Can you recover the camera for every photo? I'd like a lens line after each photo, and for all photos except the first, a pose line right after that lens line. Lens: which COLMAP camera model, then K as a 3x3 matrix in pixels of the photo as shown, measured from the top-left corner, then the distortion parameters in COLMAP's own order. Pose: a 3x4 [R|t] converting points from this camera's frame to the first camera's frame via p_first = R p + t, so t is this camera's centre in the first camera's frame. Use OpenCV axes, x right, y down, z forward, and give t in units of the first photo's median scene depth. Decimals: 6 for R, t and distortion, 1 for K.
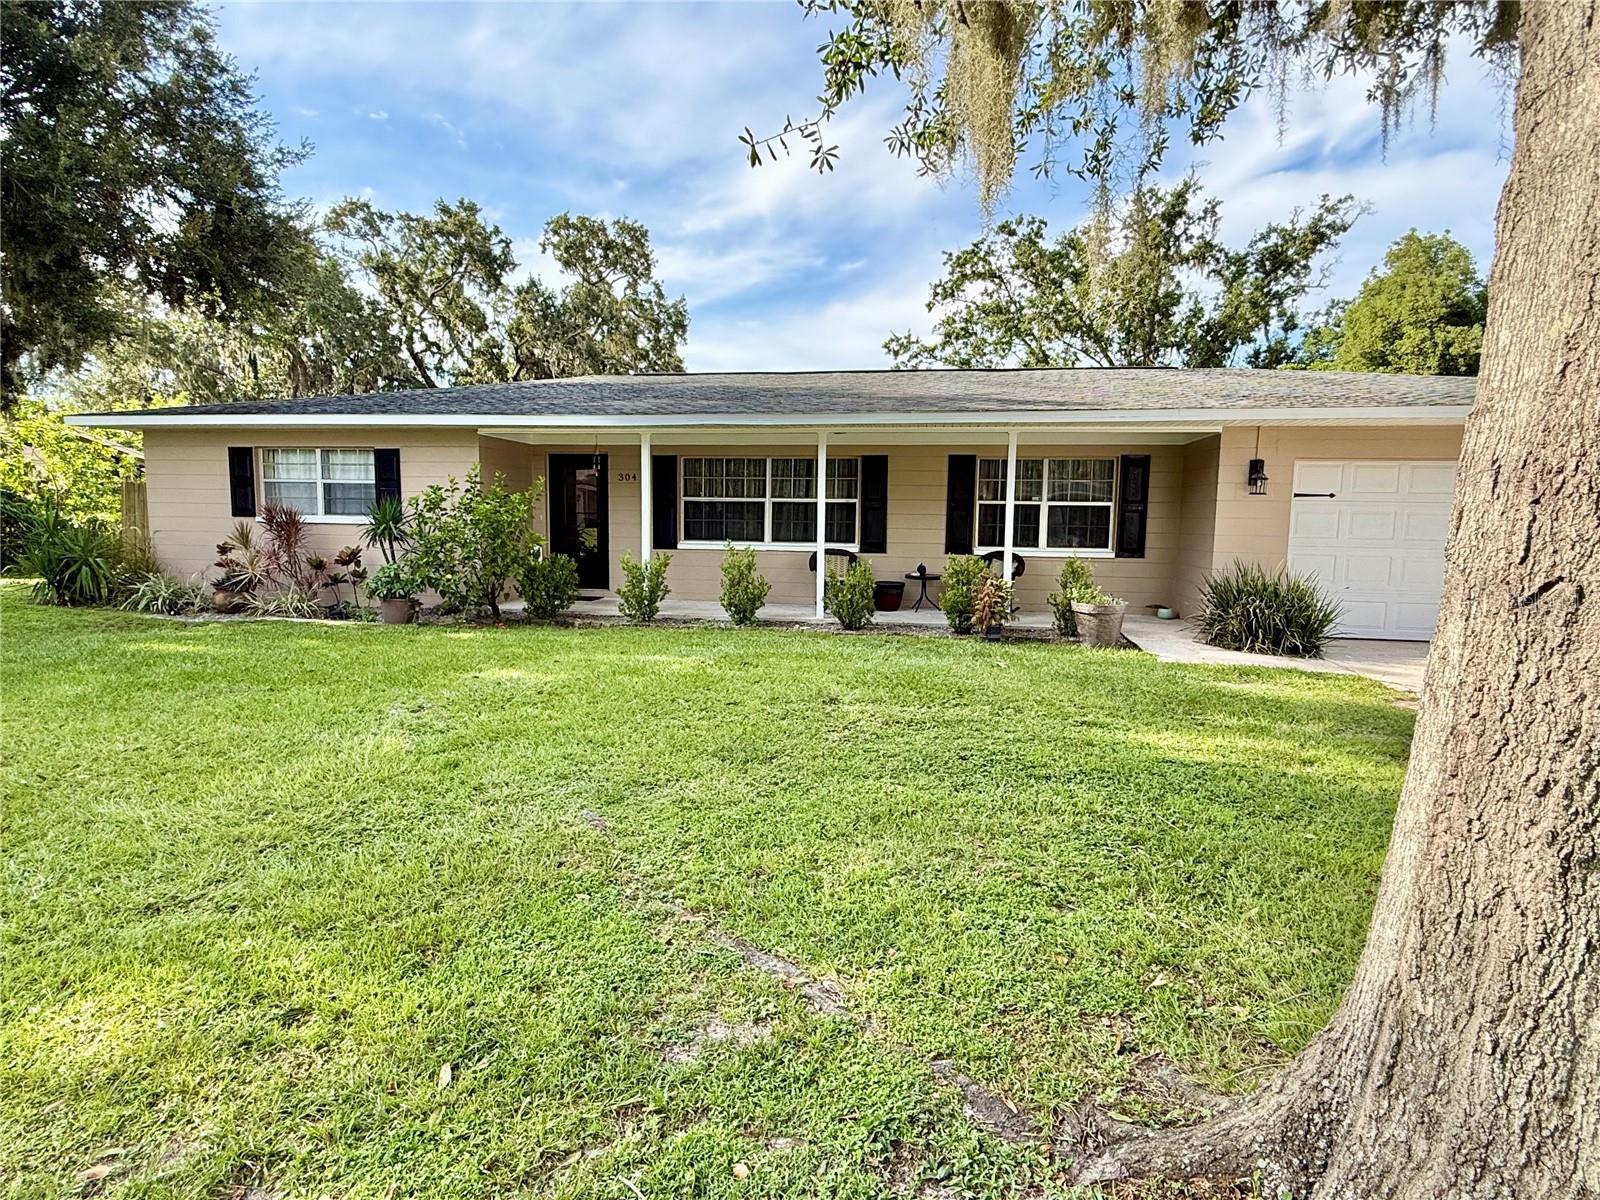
lens RADIAL K [[846.3, 0, 803.8], [0, 846.3, 599.3], [0, 0, 1]] dist [-0.002973, -0.001265]
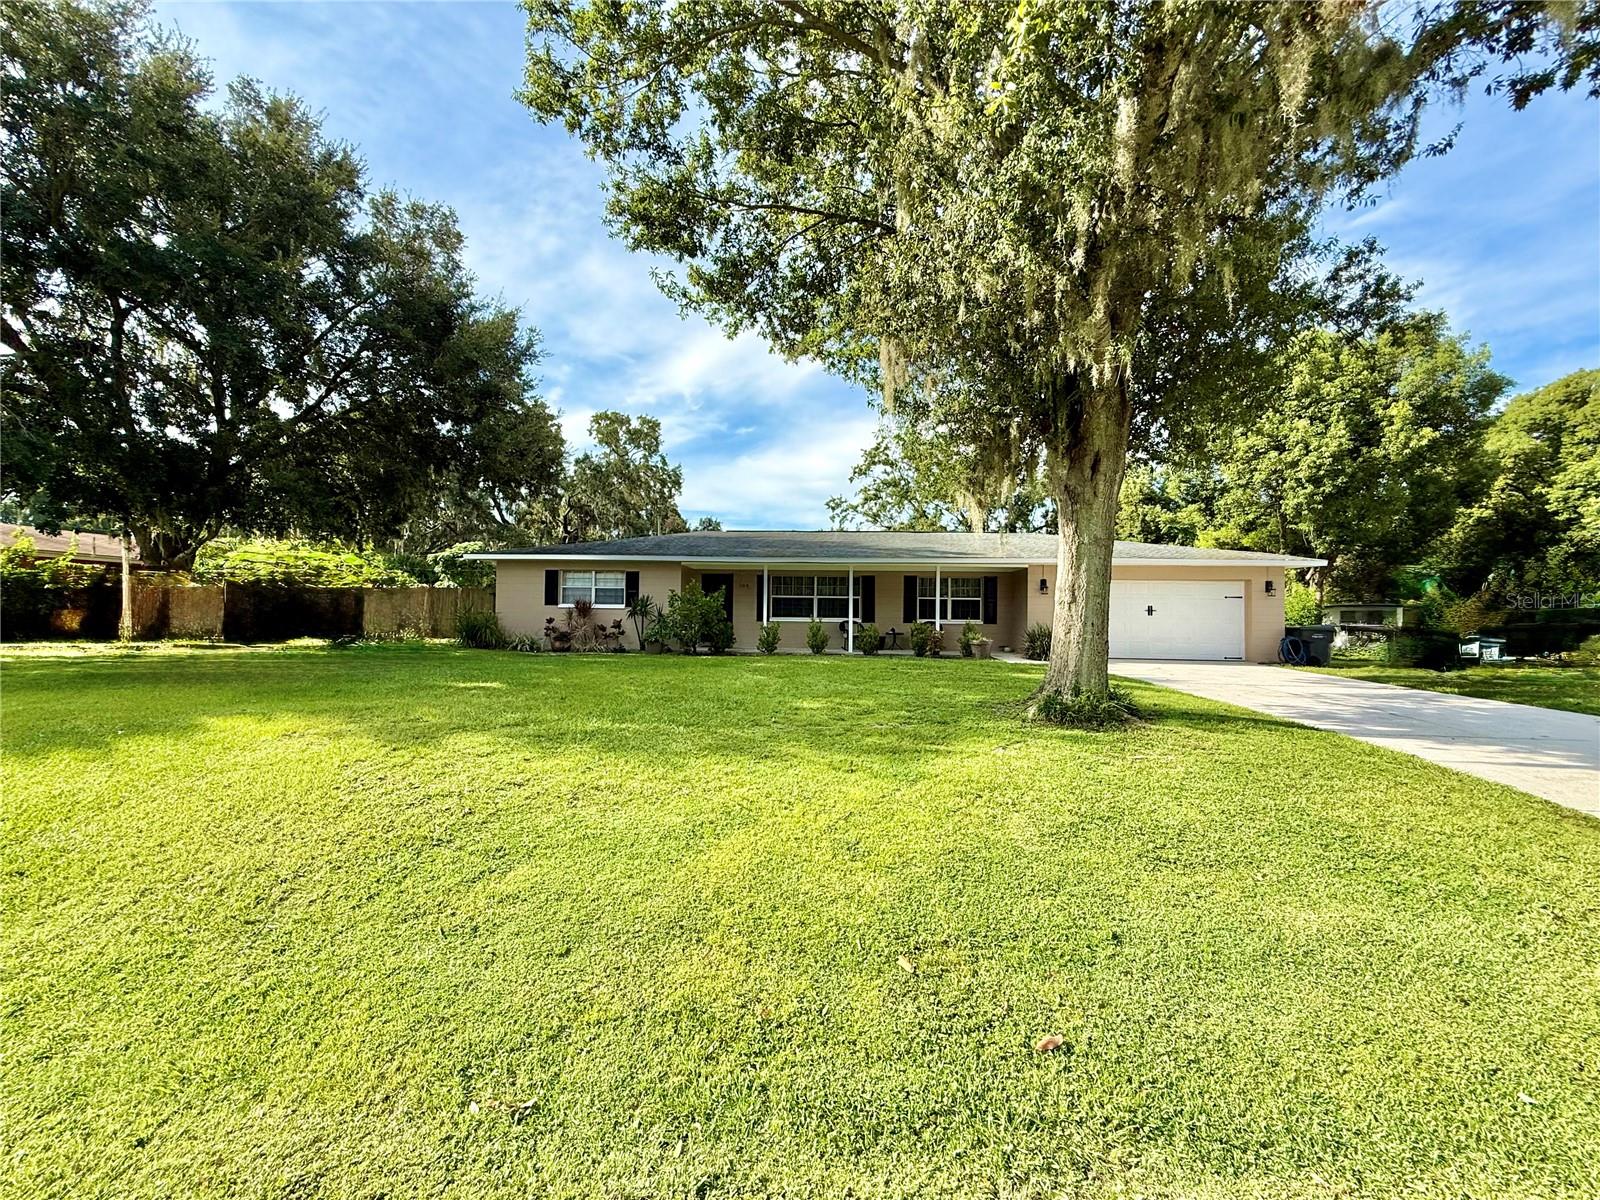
lens RADIAL K [[638.8, 0, 796.6], [0, 638.8, 600.1], [0, 0, 1]] dist [-0.001109, 0.000553]
pose [[0.994848, 0.000825, 0.101376, -0.089821], [0.011098, 0.993071, -0.116993, 0.025299], [-0.100771, 0.117516, 0.987945, -0.187536]]
